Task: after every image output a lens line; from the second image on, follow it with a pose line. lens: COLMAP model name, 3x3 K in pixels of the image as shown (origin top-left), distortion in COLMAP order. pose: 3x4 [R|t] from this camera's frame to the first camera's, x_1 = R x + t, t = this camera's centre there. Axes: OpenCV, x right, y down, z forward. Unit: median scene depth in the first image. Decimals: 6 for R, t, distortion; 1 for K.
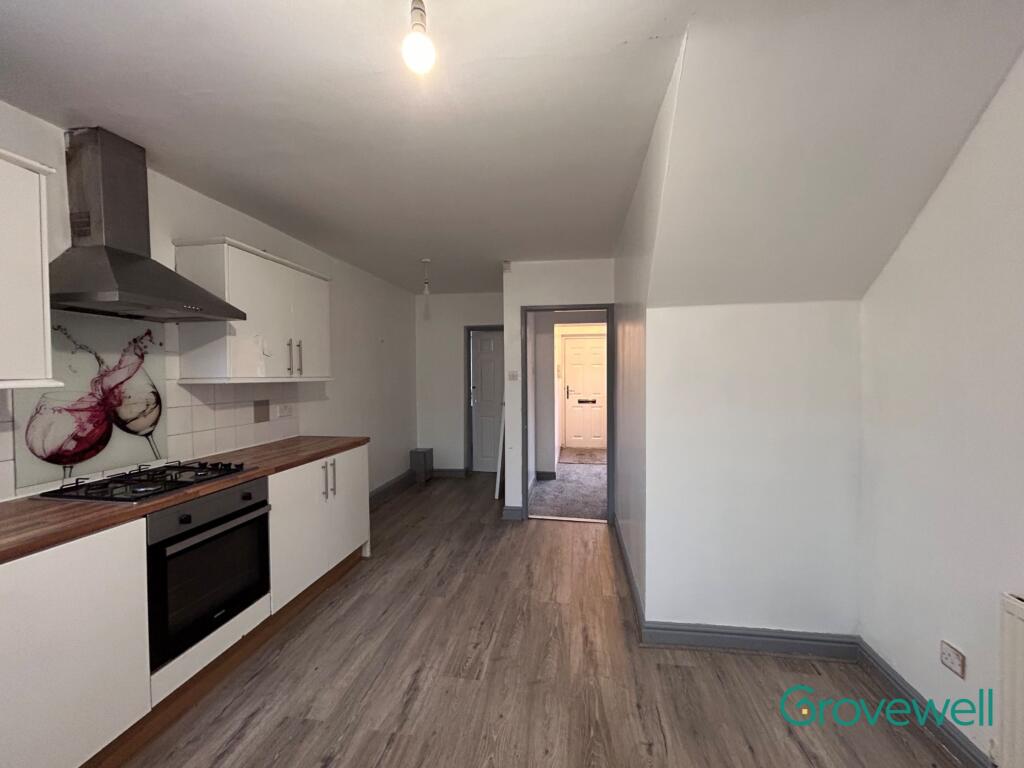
lens RADIAL K [[417.9, 0, 521.8], [0, 417.9, 378.0], [0, 0, 1]] dist [-0.005521, 0.002166]
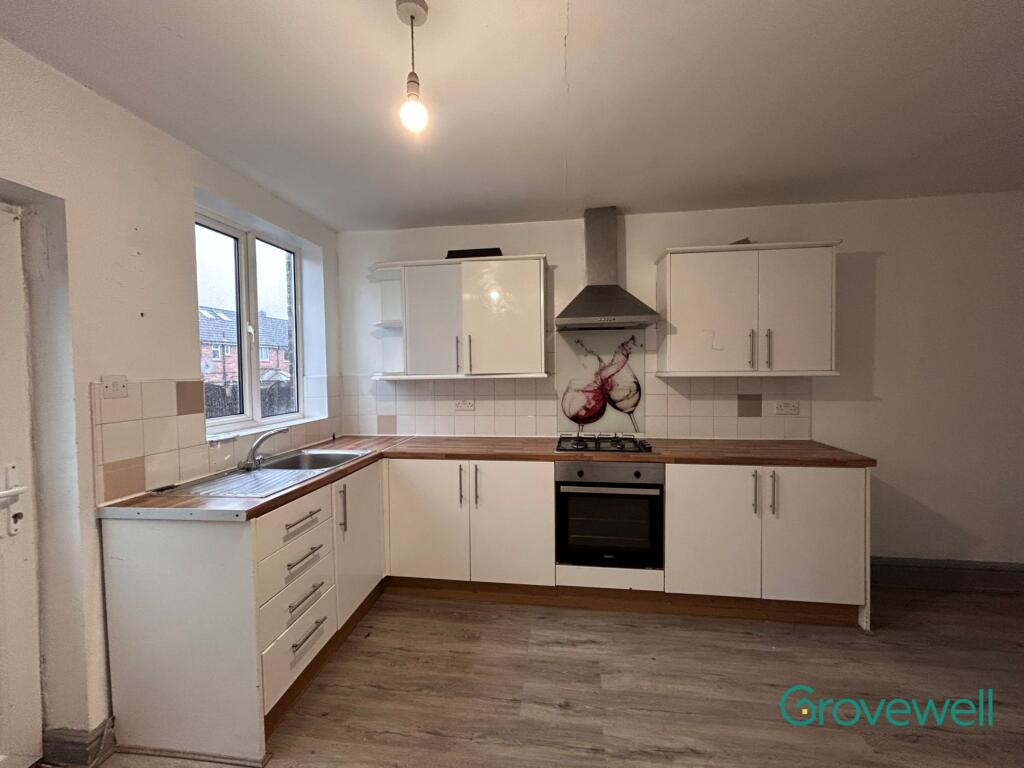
lens RADIAL K [[417.9, 0, 504.5], [0, 417.9, 381.1], [0, 0, 1]] dist [-0.005521, 0.002166]
pose [[-0.013659, 0.033624, -0.999341, 0.486877], [0.002235, 0.999433, 0.033597, -0.015508], [0.999904, -0.001775, -0.013726, 0.624398]]
